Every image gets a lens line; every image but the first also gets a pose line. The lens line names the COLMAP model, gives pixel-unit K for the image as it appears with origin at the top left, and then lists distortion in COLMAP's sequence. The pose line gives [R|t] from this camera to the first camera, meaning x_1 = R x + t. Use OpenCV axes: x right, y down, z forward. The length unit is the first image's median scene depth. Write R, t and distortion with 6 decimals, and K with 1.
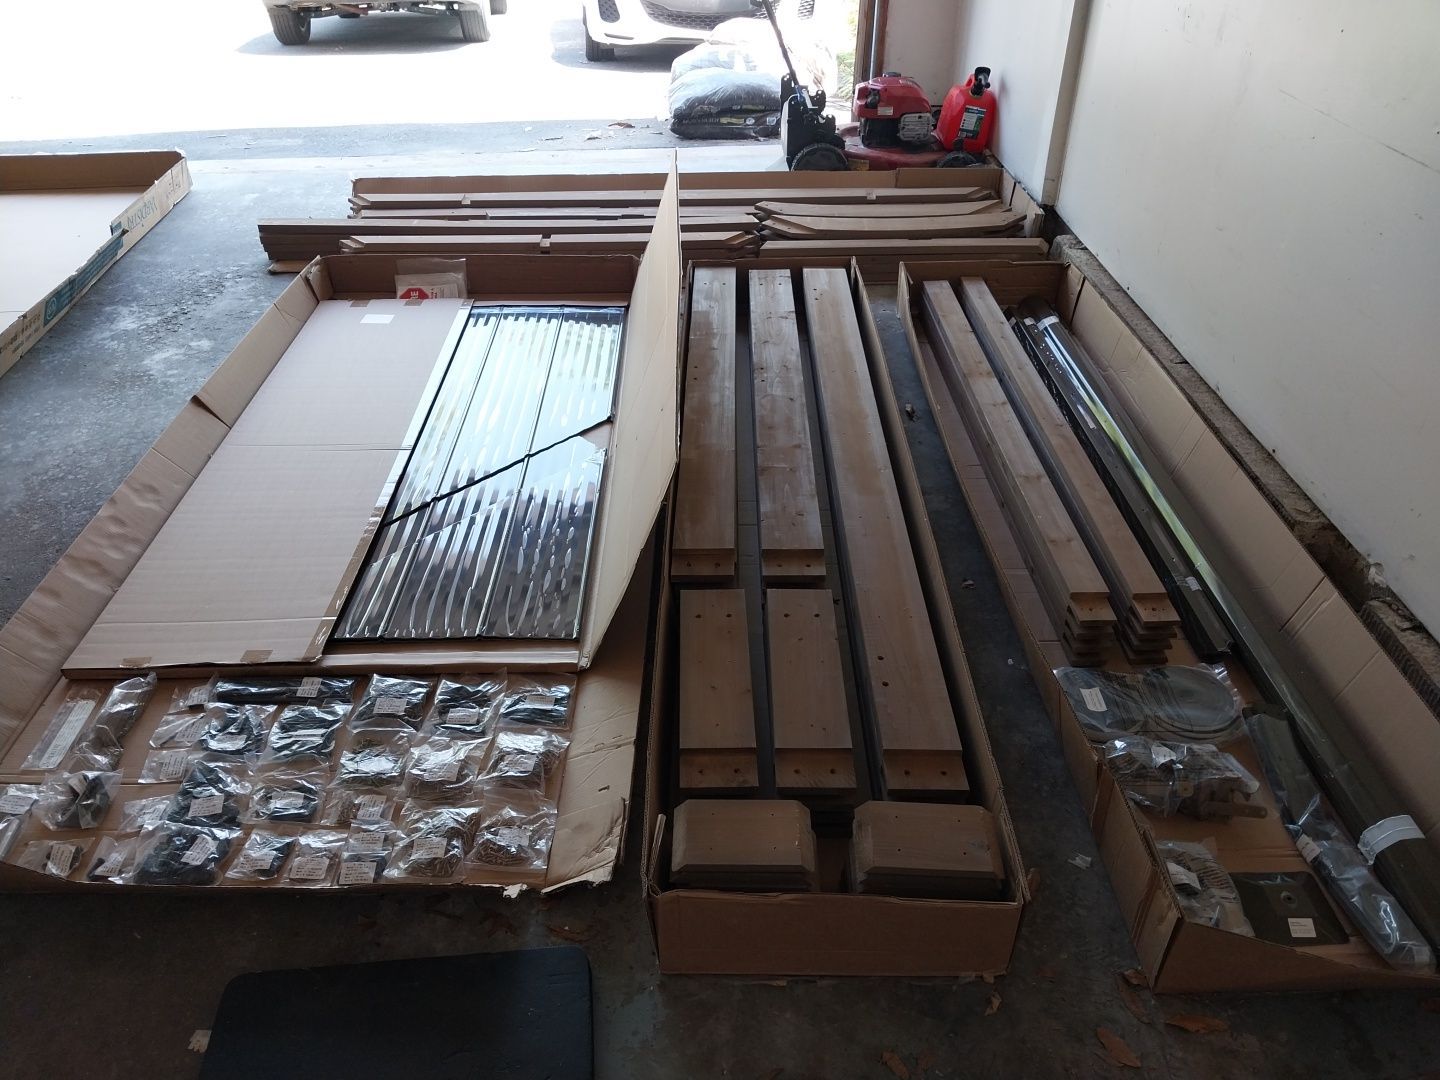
lens RADIAL K [[1132.1, 0, 720.0], [0, 1132.1, 540.0], [0, 0, 1]] dist [0.007357, -0.002202]
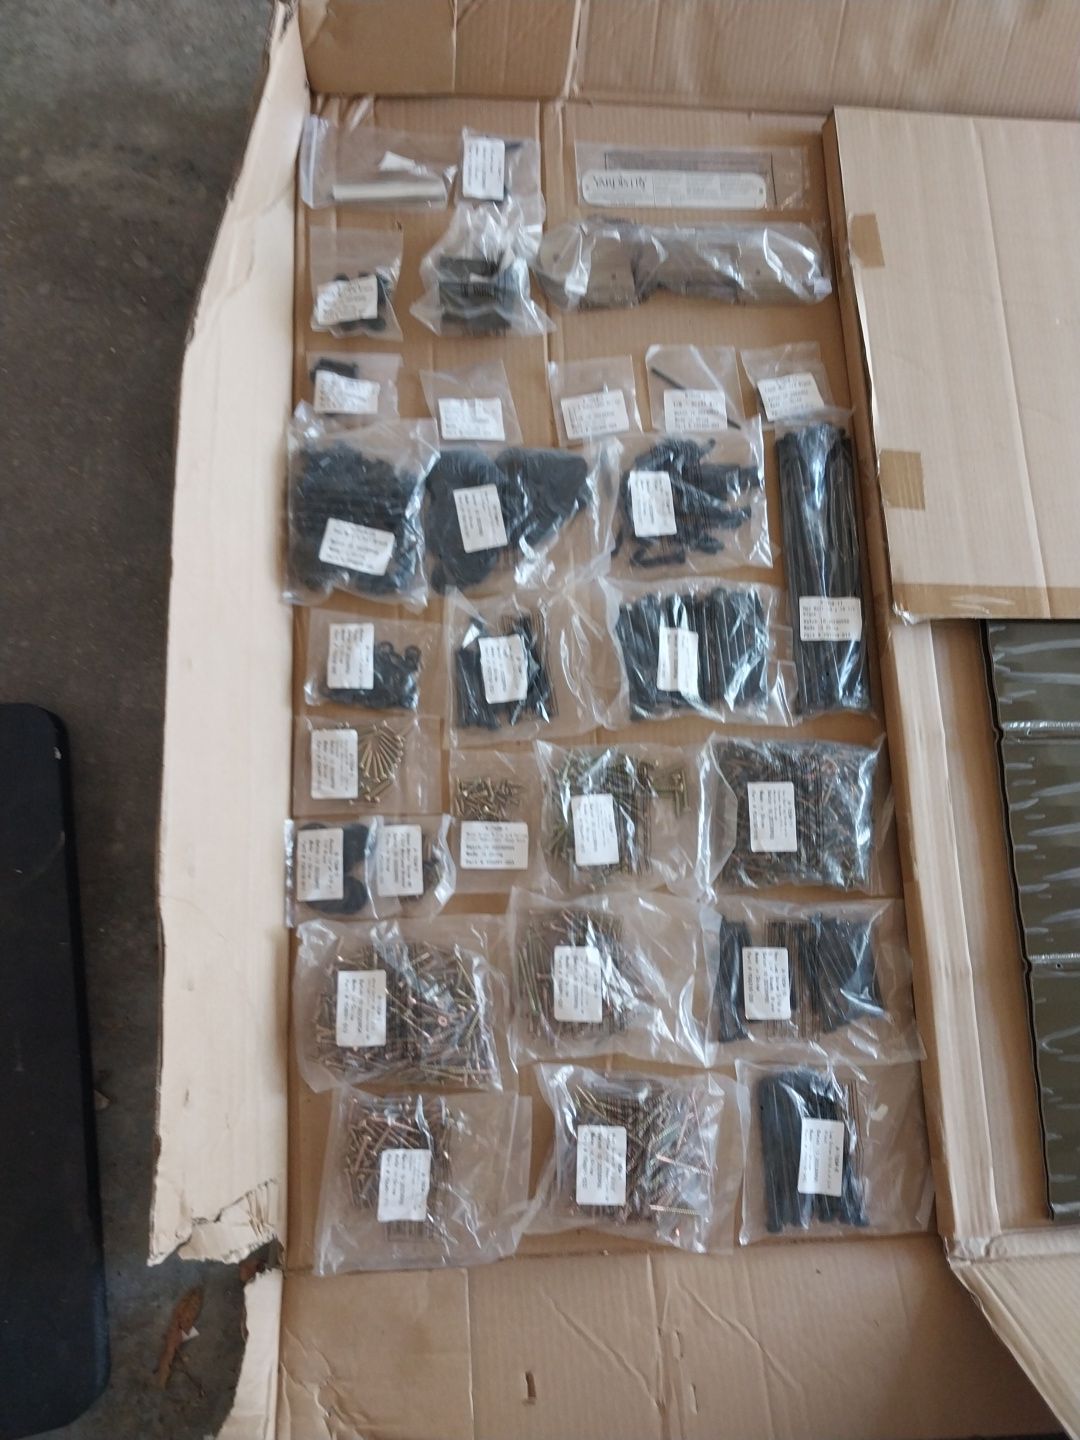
lens RADIAL K [[1132.1, 0, 519.0], [0, 1132.1, 717.6], [0, 0, 1]] dist [0.007357, -0.002202]
pose [[0.015141, 0.982706, -0.184554, -0.242639], [-0.653120, 0.149479, 0.742355, -0.117015], [0.757103, 0.109295, 0.644088, 0.623598]]
